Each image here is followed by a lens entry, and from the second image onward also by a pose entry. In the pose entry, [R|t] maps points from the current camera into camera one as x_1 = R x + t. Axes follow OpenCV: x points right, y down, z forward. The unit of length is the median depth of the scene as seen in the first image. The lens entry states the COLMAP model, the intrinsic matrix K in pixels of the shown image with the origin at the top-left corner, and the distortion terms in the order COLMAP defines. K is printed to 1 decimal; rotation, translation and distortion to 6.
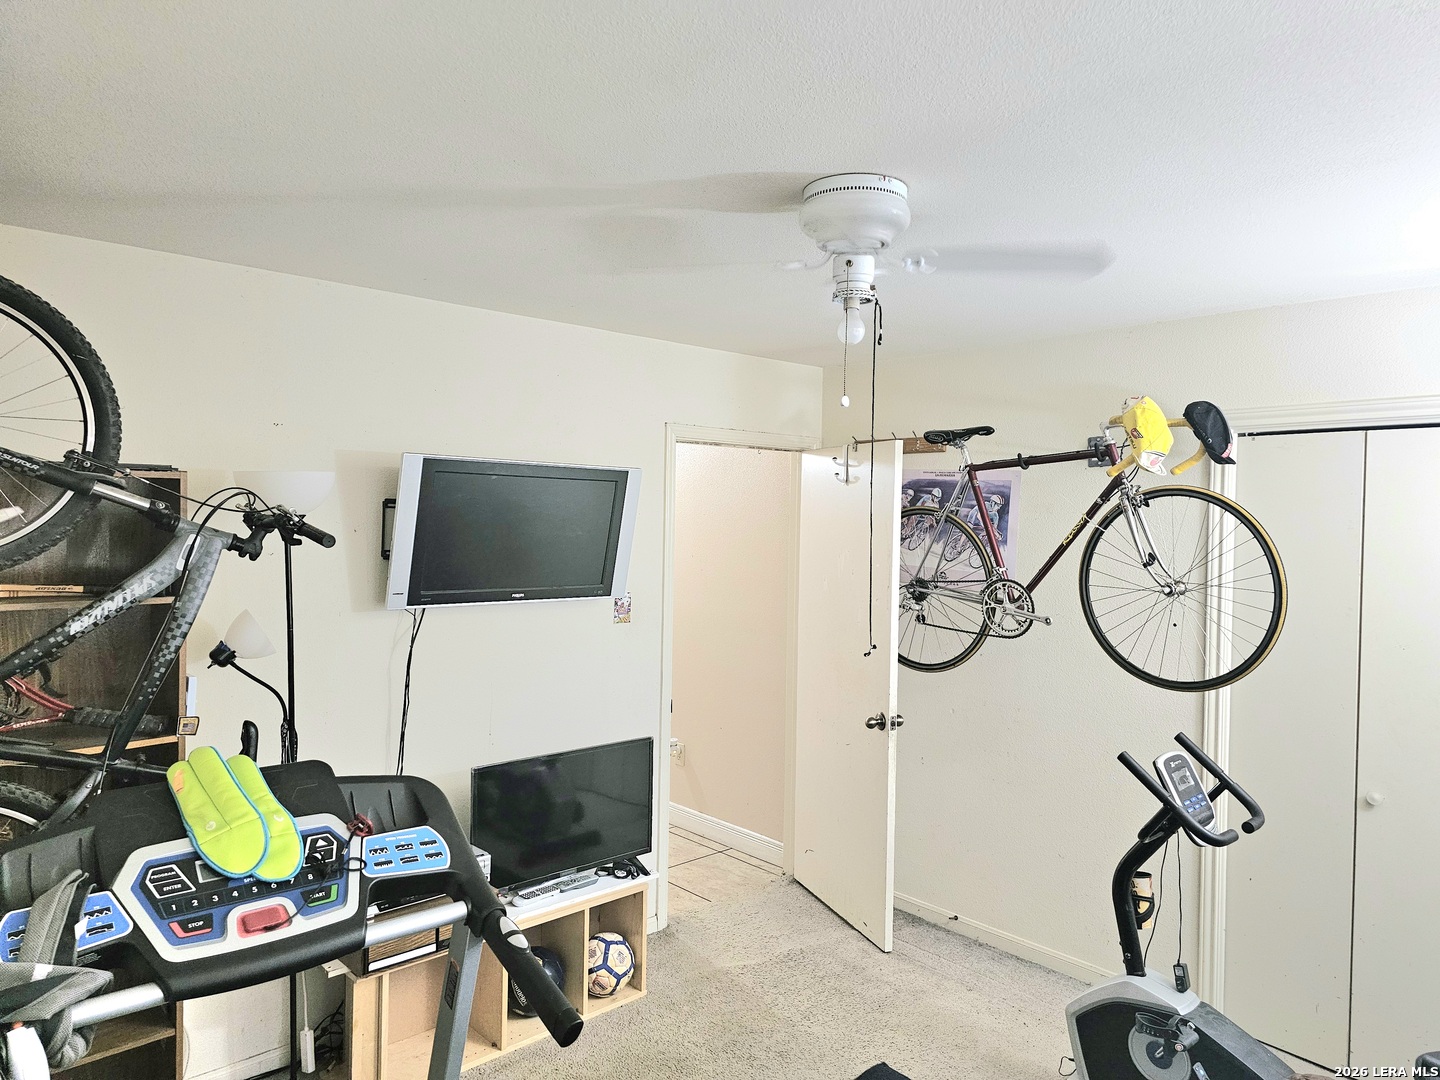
lens RADIAL K [[947.1, 0, 721.7], [0, 947.1, 512.9], [0, 0, 1]] dist [0.004087, 0.001481]
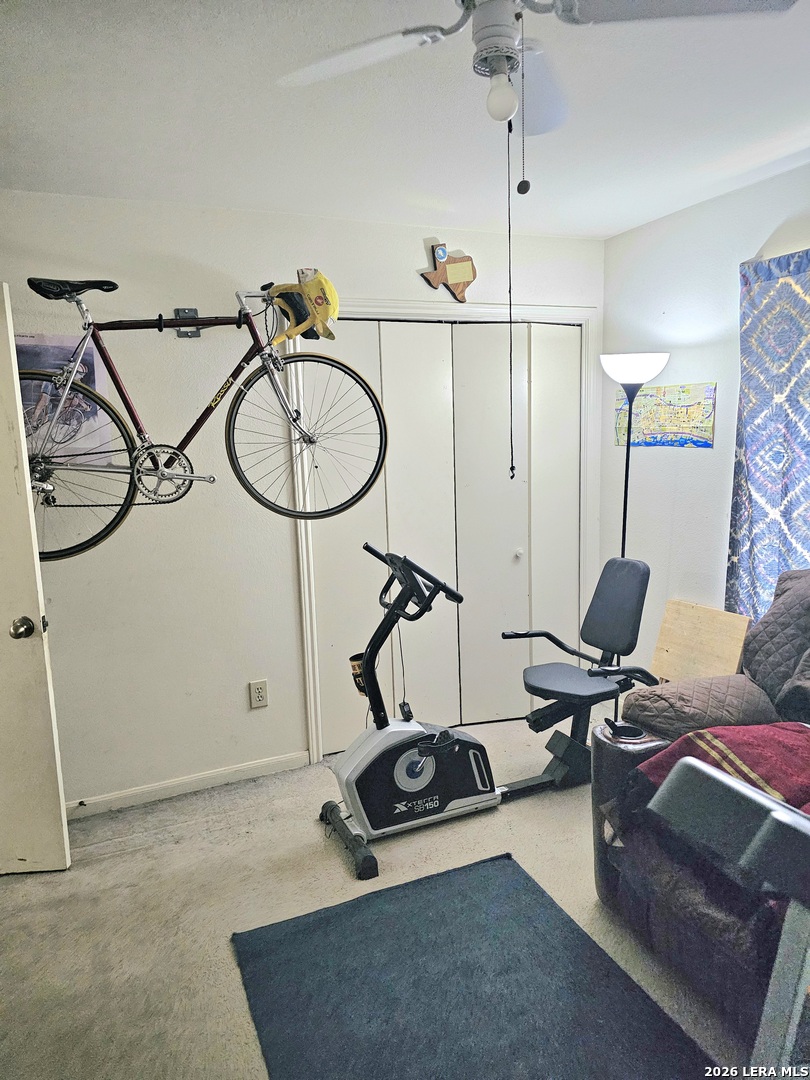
lens RADIAL K [[714.0, 0, 405.0], [0, 714.0, 540.0], [0, 0, 1]] dist [-0.007270, -0.001259]
pose [[0.306342, -0.169558, 0.936699, -0.340304], [0.036355, 0.985374, 0.166480, 0.054725], [-0.951227, -0.016946, 0.308026, 0.529194]]
